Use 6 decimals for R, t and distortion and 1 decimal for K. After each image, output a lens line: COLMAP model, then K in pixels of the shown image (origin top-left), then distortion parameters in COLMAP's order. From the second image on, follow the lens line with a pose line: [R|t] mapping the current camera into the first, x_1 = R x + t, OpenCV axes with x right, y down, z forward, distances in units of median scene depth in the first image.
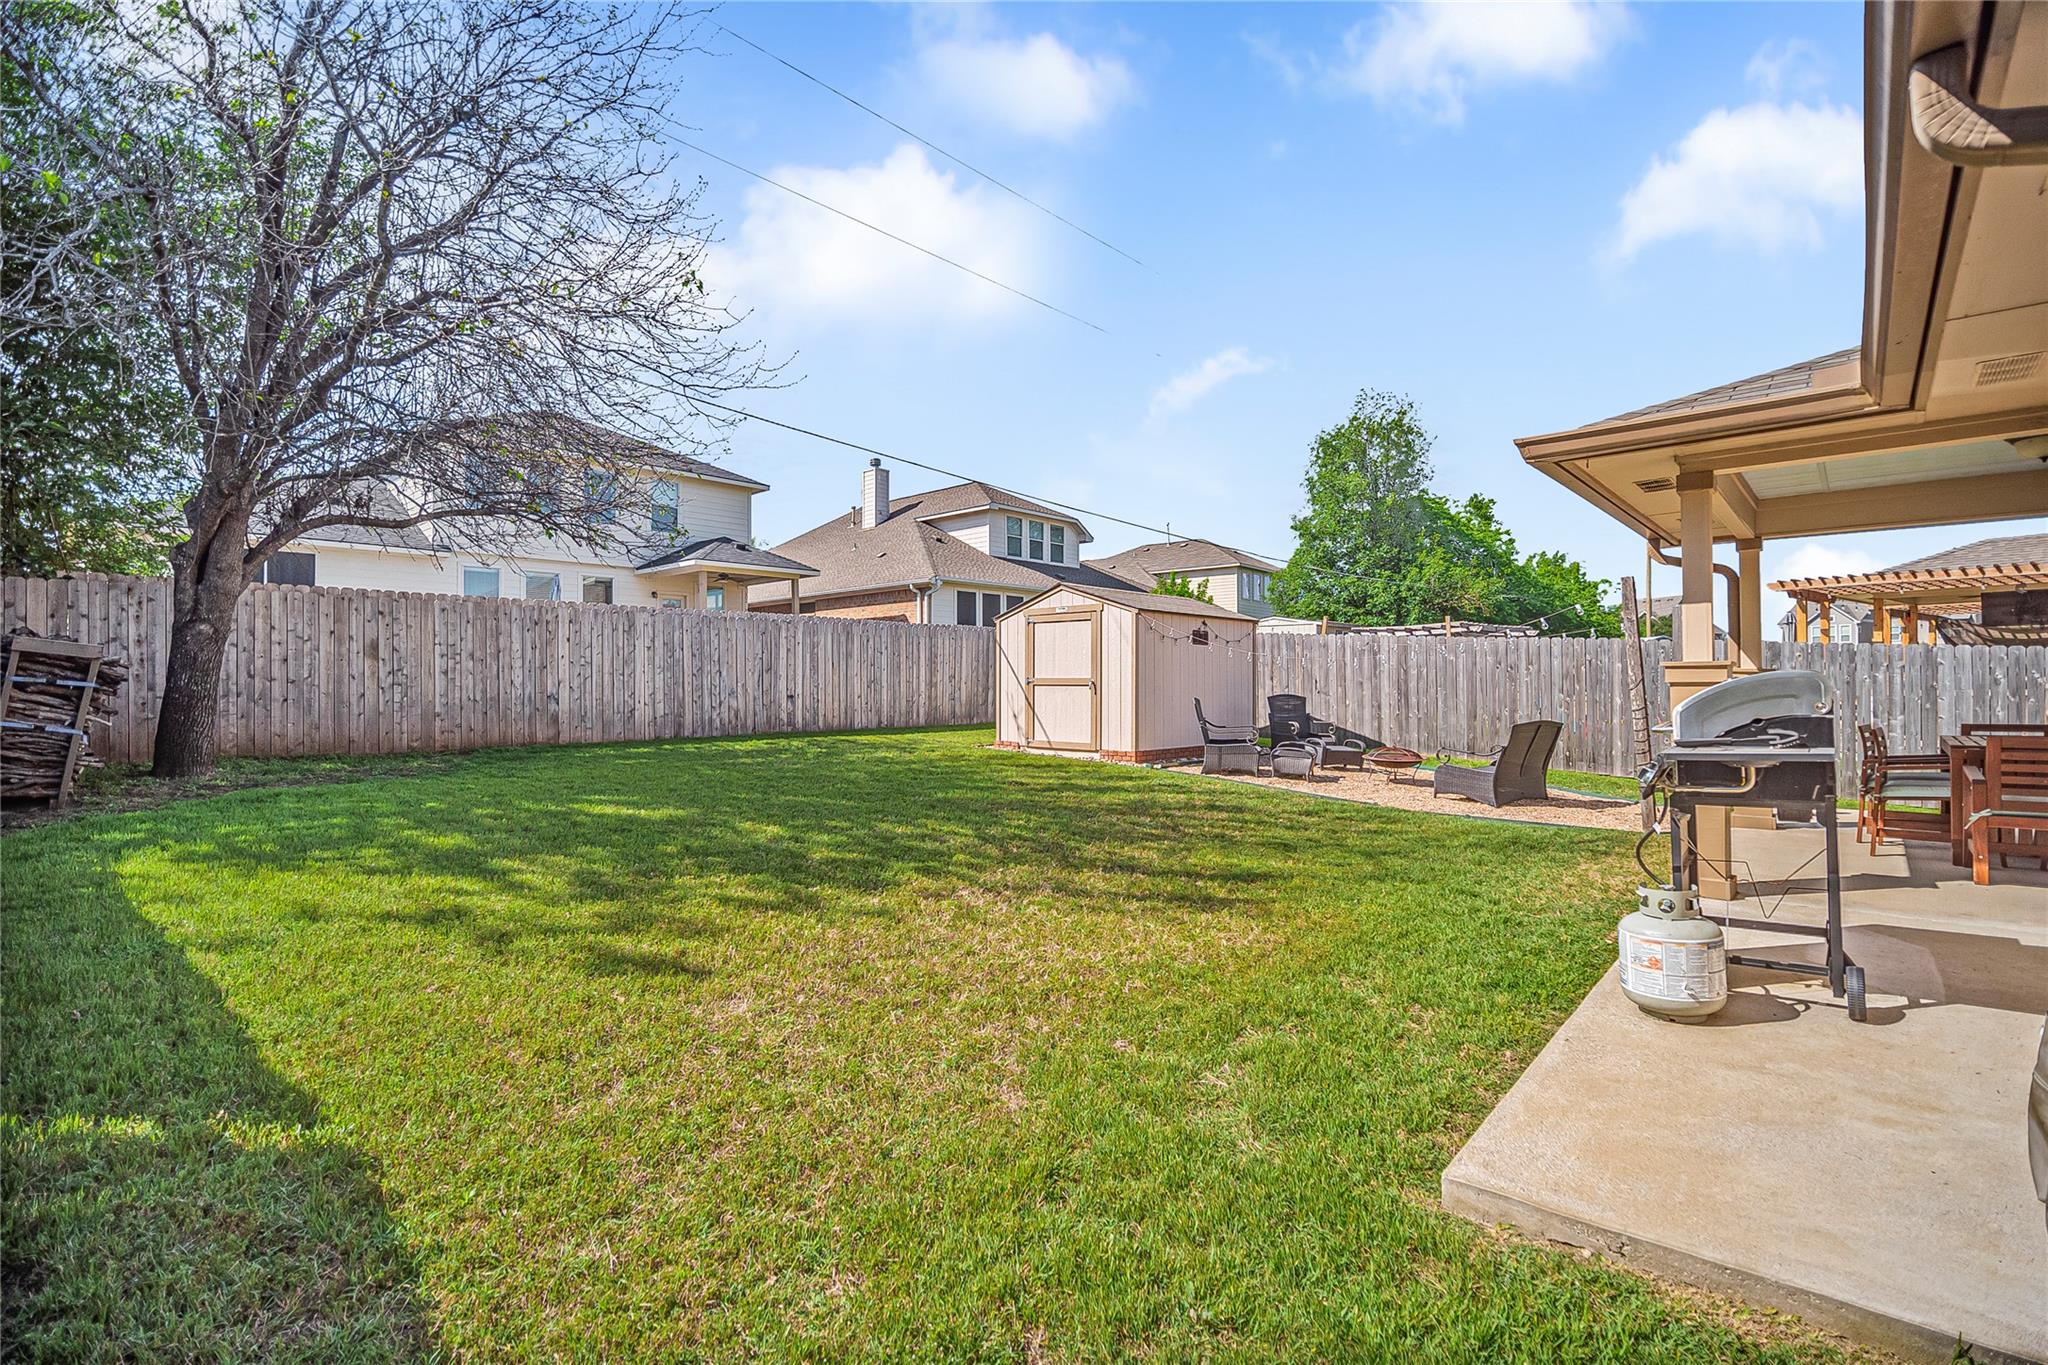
lens RADIAL K [[974.8, 0, 1021.8], [0, 974.8, 675.9], [0, 0, 1]] dist [-0.019318, -0.000488]
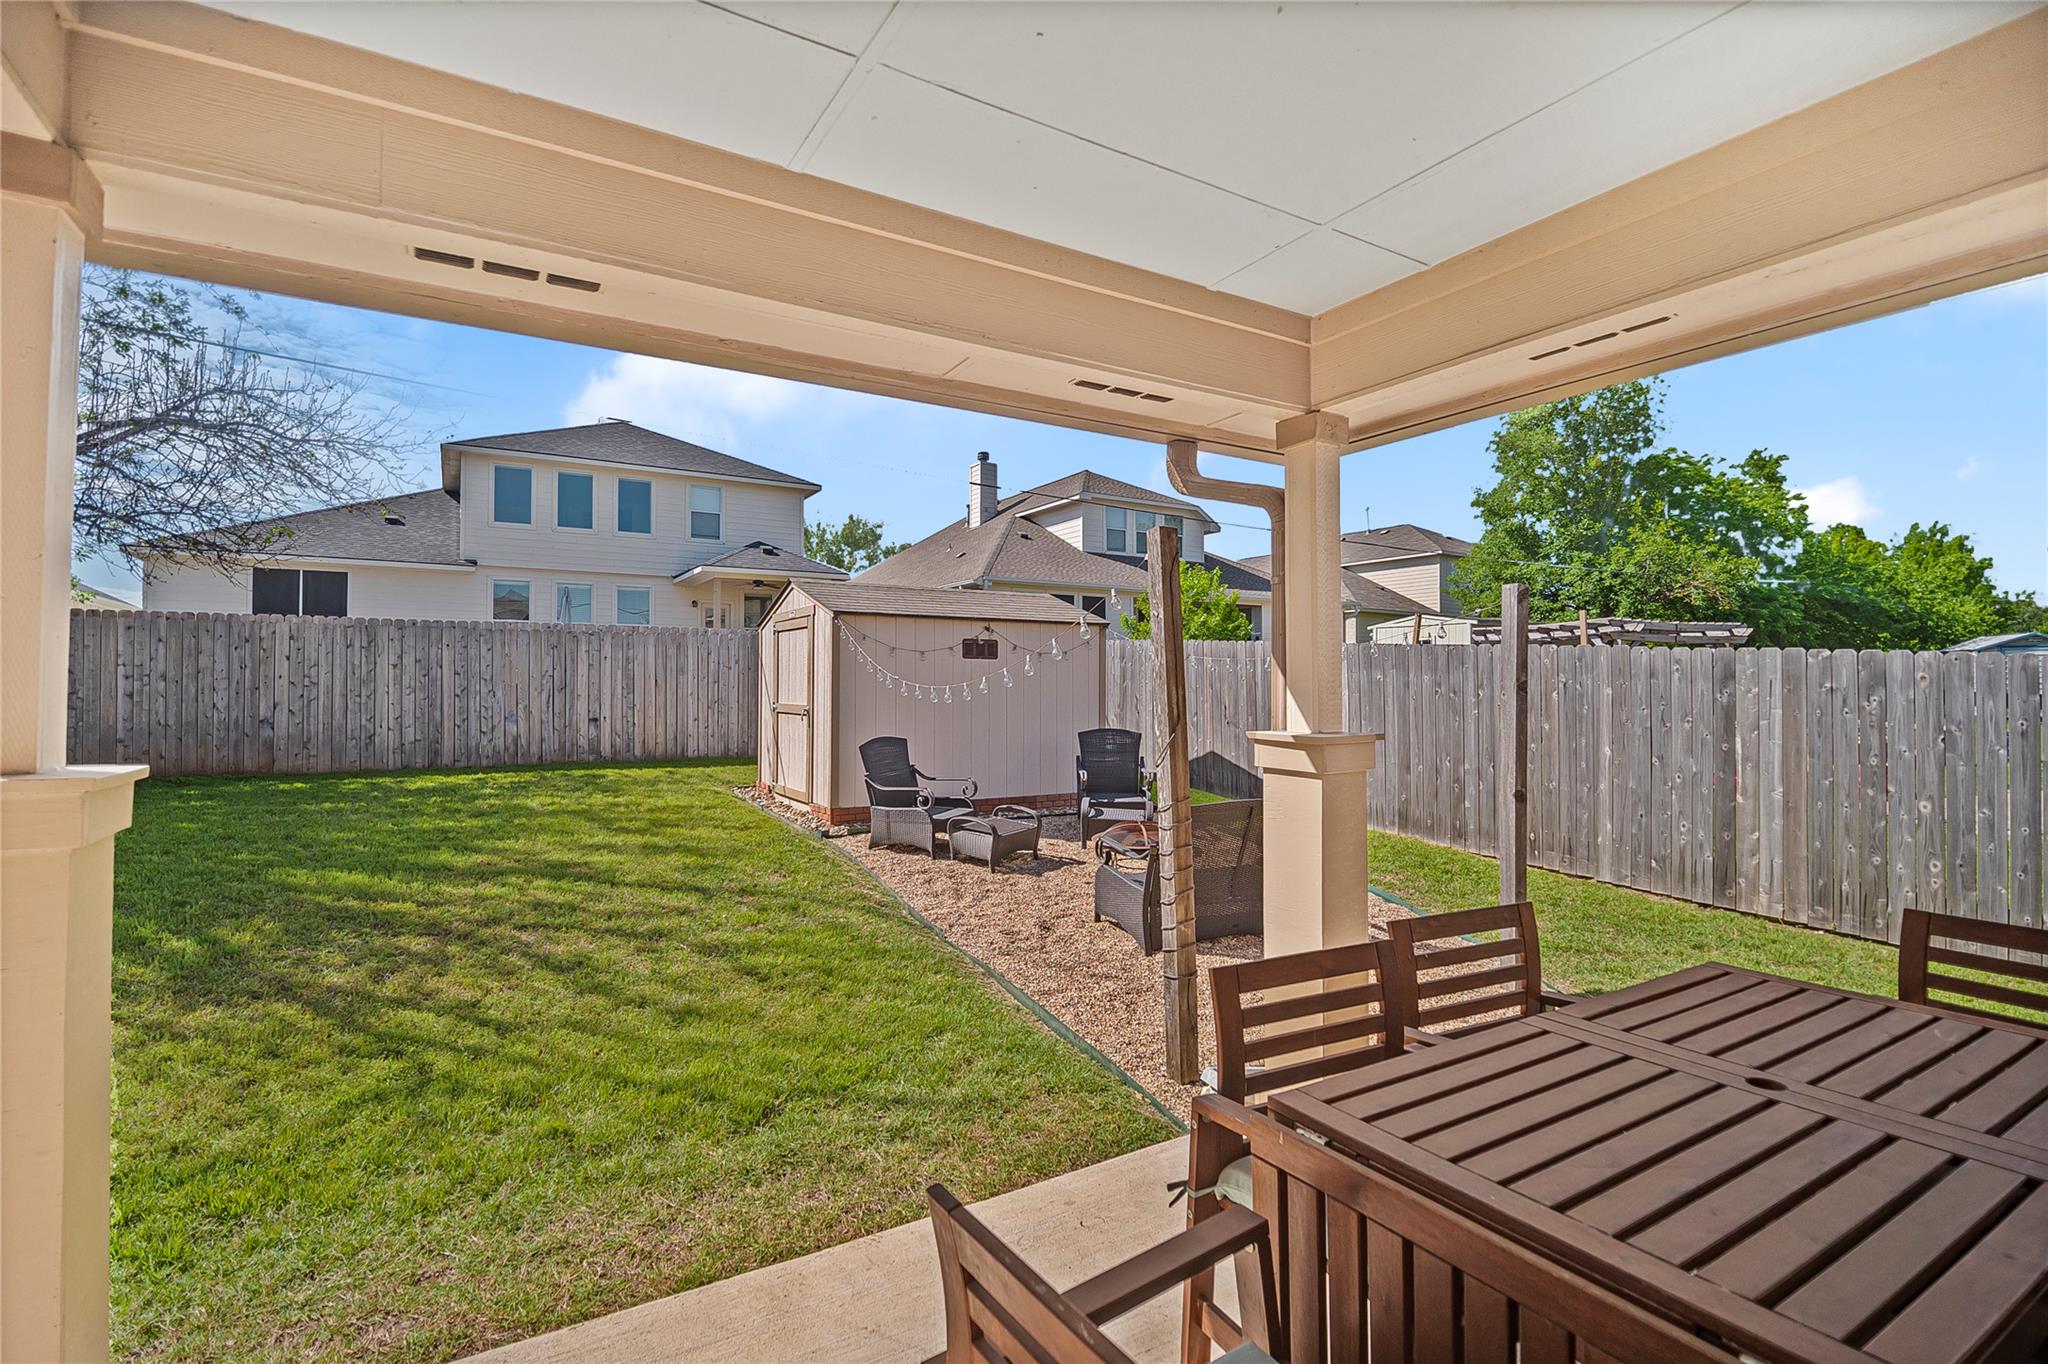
lens RADIAL K [[974.8, 0, 1021.8], [0, 974.8, 675.4], [0, 0, 1]] dist [-0.019318, -0.000488]
pose [[0.956209, -0.000062, -0.292683, 0.393058], [-0.000937, 0.999994, -0.003276, -0.016213], [0.292682, 0.003406, 0.956204, 0.295809]]
